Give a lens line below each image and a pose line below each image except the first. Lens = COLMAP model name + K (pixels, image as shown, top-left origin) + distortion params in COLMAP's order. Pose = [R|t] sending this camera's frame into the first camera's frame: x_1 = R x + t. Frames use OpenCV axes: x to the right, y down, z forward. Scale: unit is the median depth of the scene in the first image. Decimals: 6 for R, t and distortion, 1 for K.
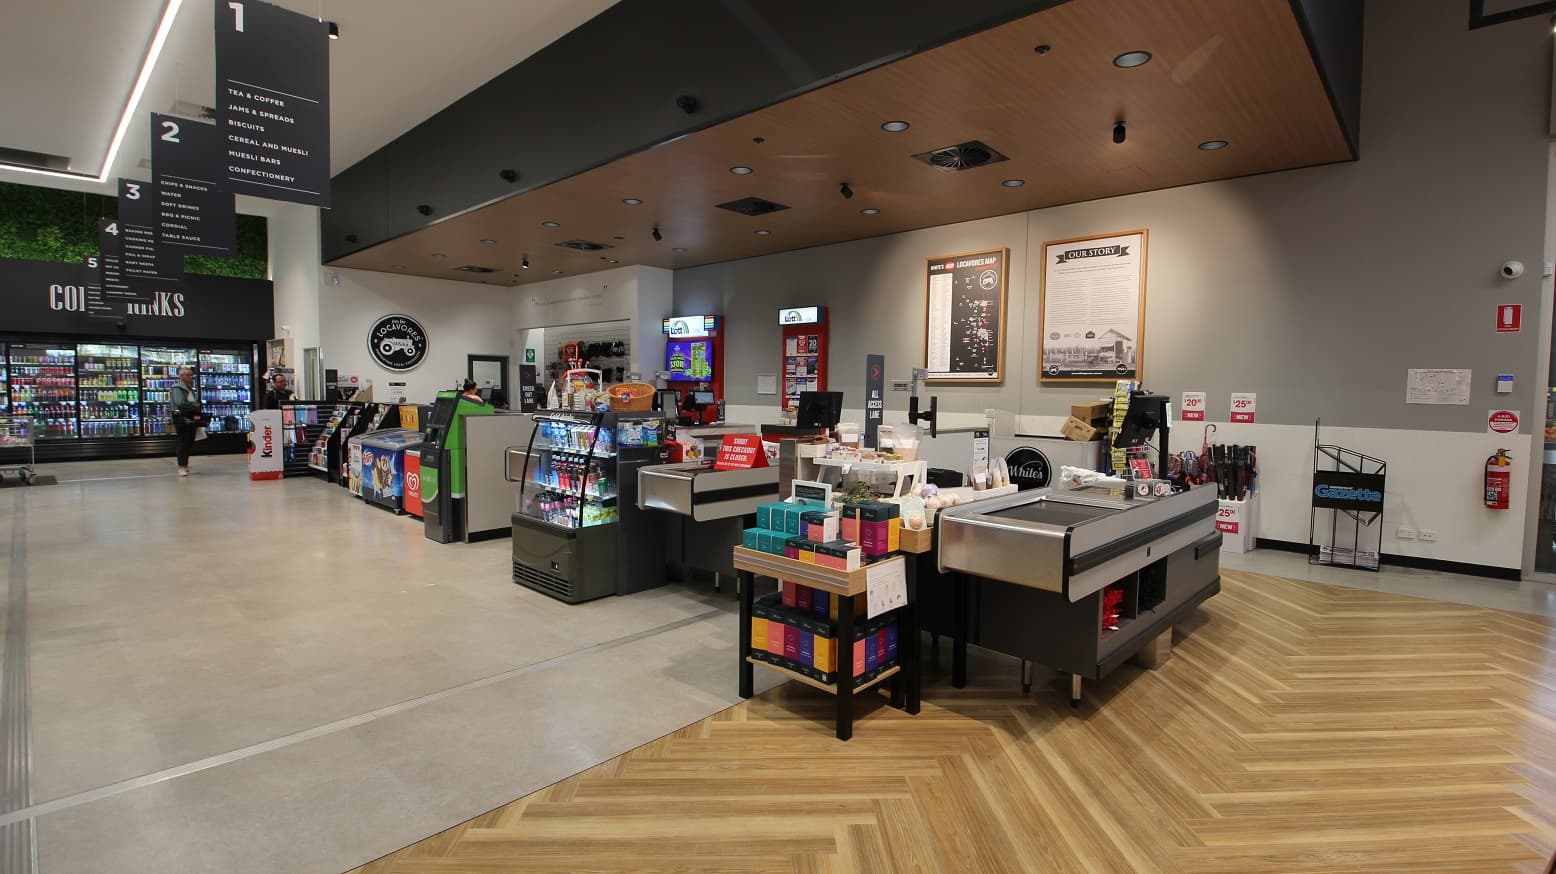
lens RADIAL K [[721.6, 0, 780.7], [0, 721.6, 453.7], [0, 0, 1]] dist [-0.015778, -0.006769]
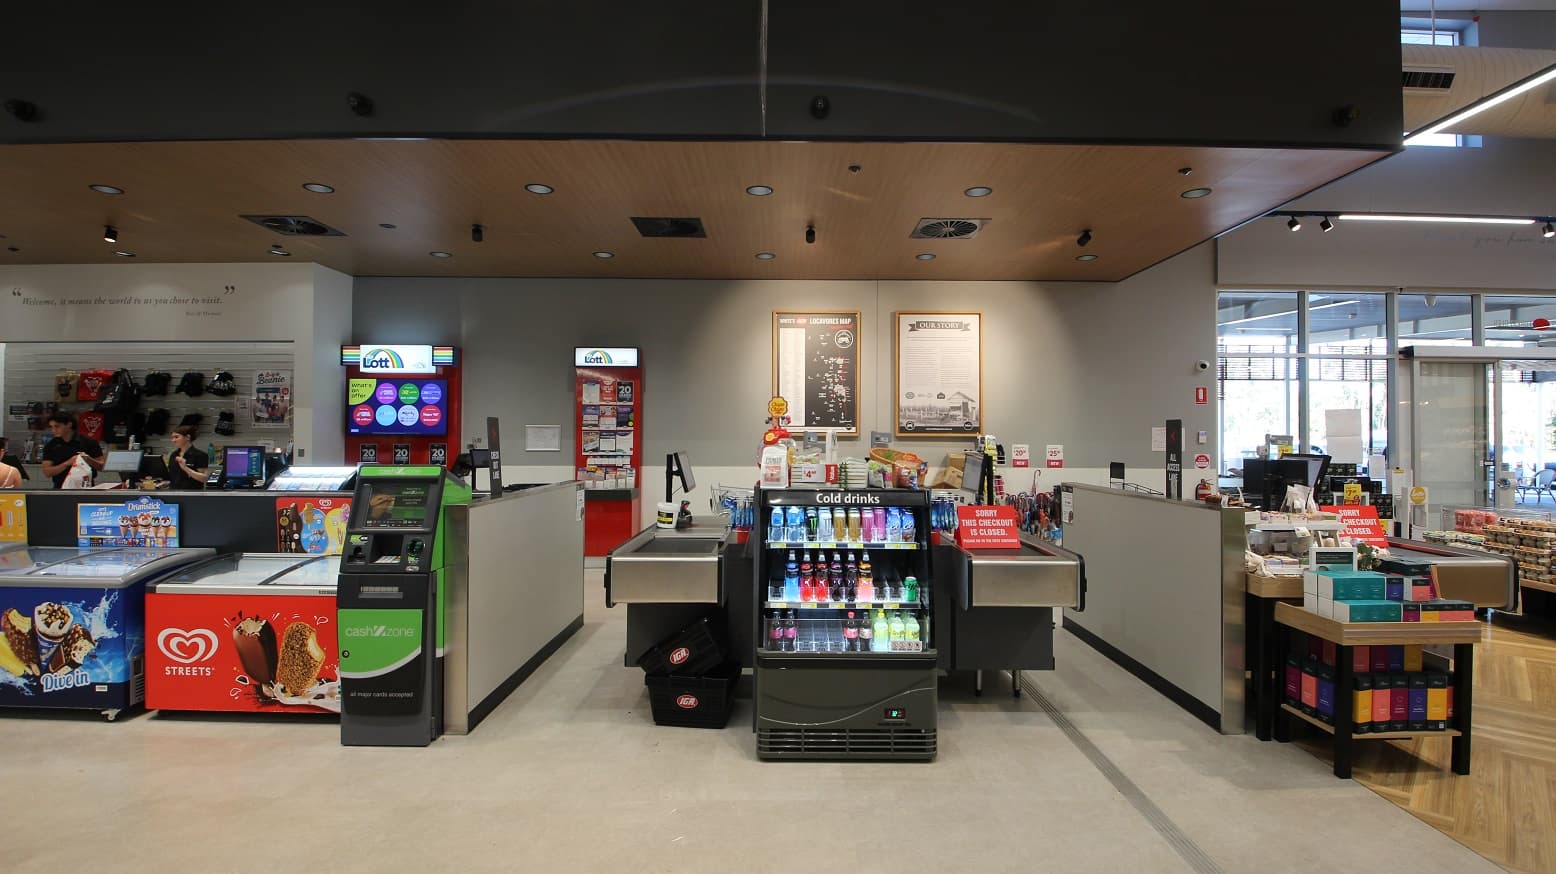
lens RADIAL K [[721.6, 0, 783.4], [0, 721.6, 440.6], [0, 0, 1]] dist [-0.015778, -0.006769]
pose [[0.722053, -0.009953, 0.691766, -0.493818], [0.065090, 0.996439, -0.053603, -0.043675], [-0.688769, 0.083731, 0.720129, 0.316391]]
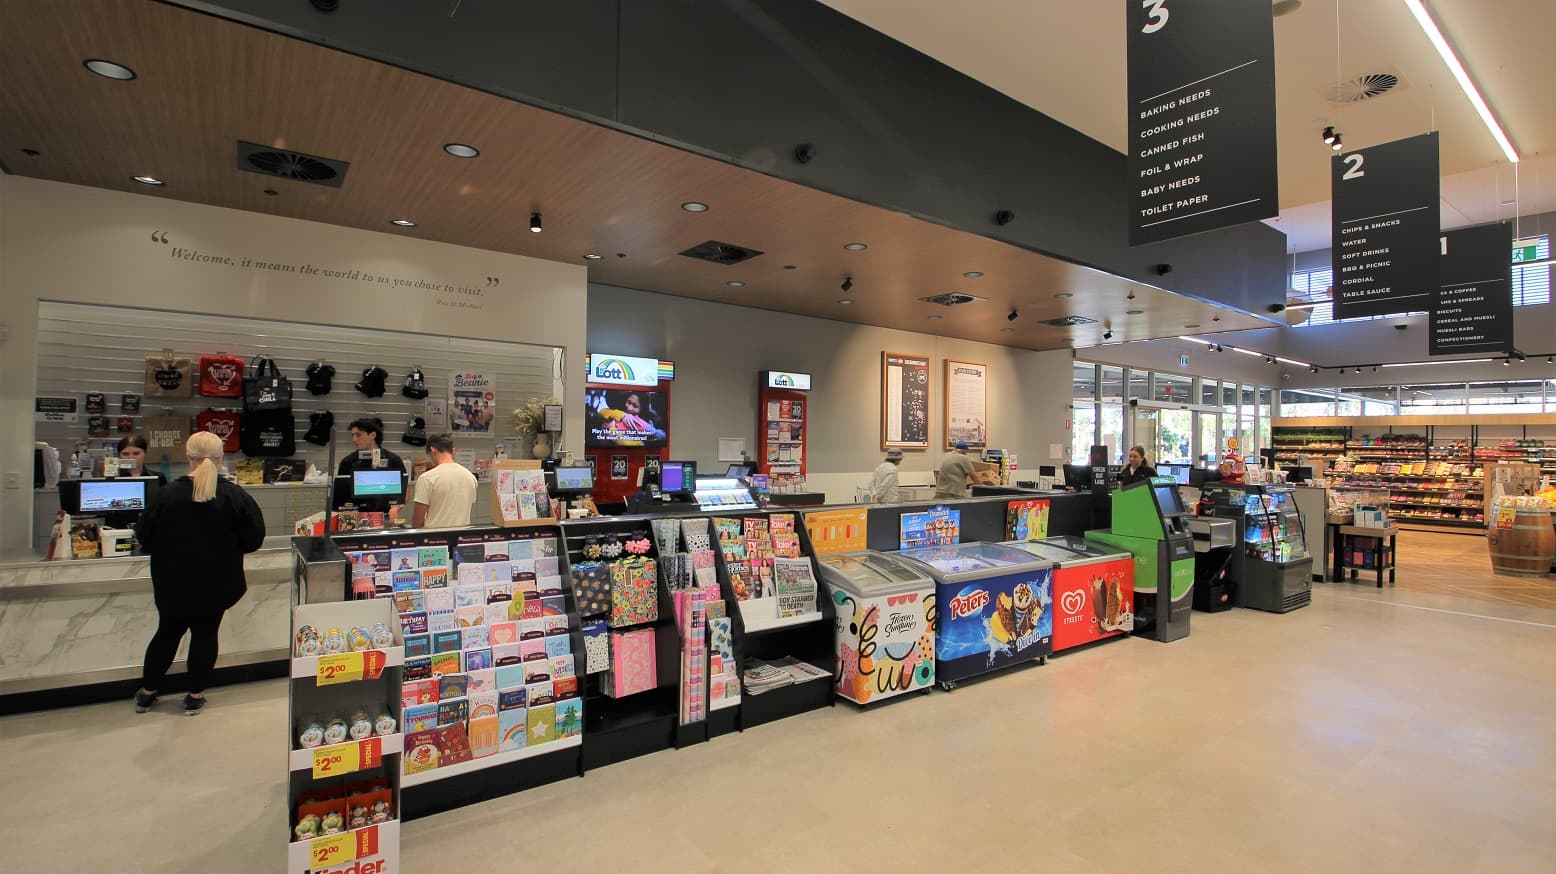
lens RADIAL K [[721.6, 0, 773.2], [0, 721.6, 441.8], [0, 0, 1]] dist [-0.015778, -0.006769]
pose [[0.178637, -0.006046, 0.983896, -1.141434], [0.074682, 0.997180, -0.007432, -0.124538], [-0.981077, 0.074807, 0.178585, 1.031762]]
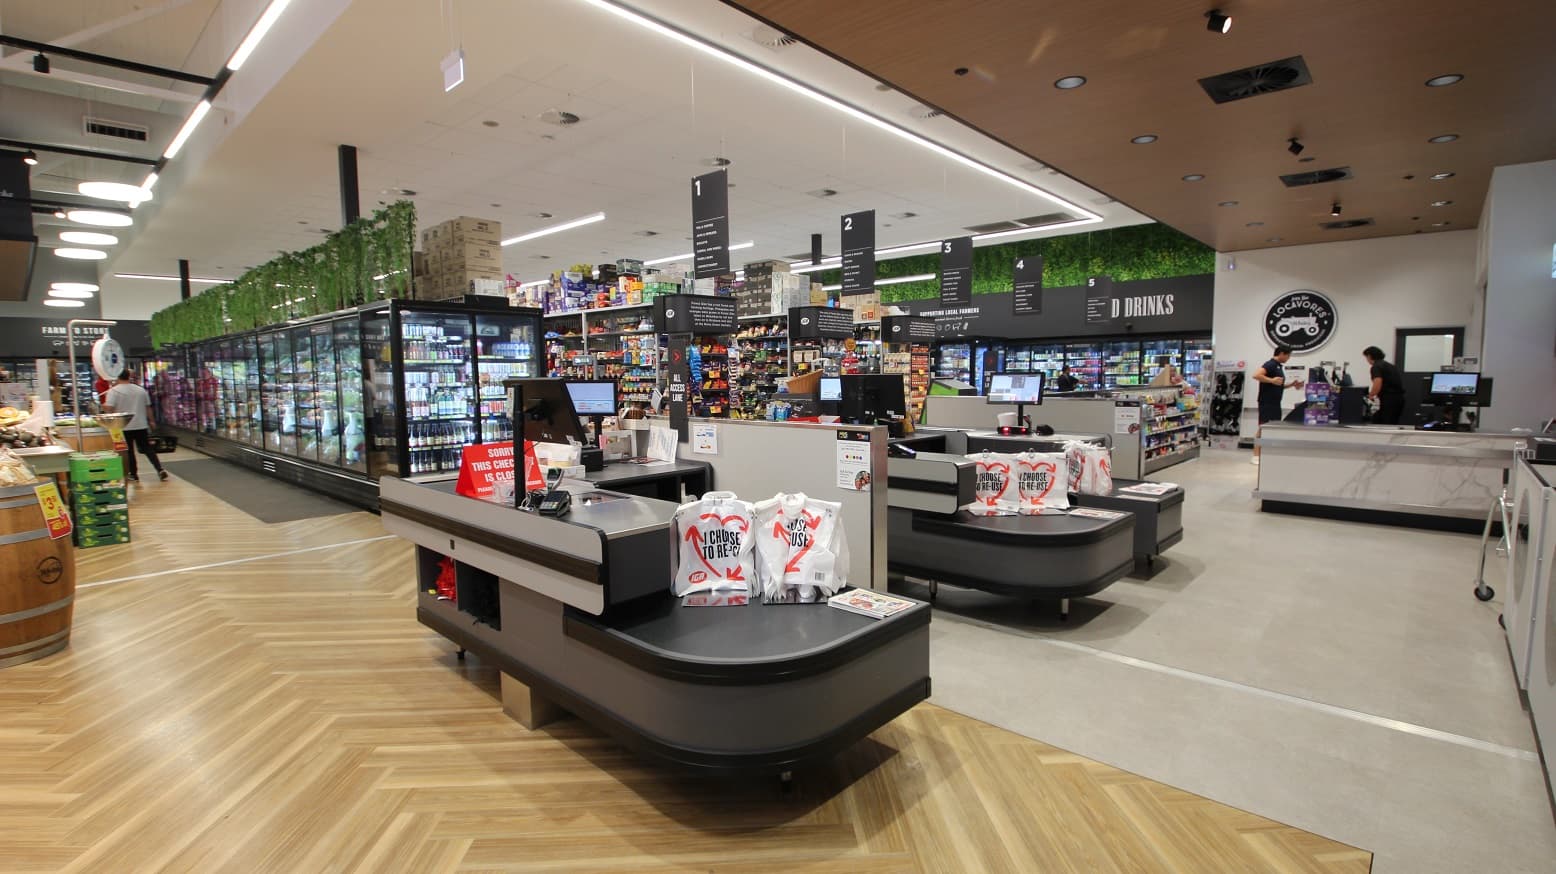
lens RADIAL K [[721.6, 0, 786.3], [0, 721.6, 434.0], [0, 0, 1]] dist [-0.015778, -0.006769]
pose [[0.020316, 0.071342, -0.997245, 0.587354], [-0.078094, 0.994517, 0.069555, -0.043486], [0.996739, 0.076465, 0.025776, 0.564868]]
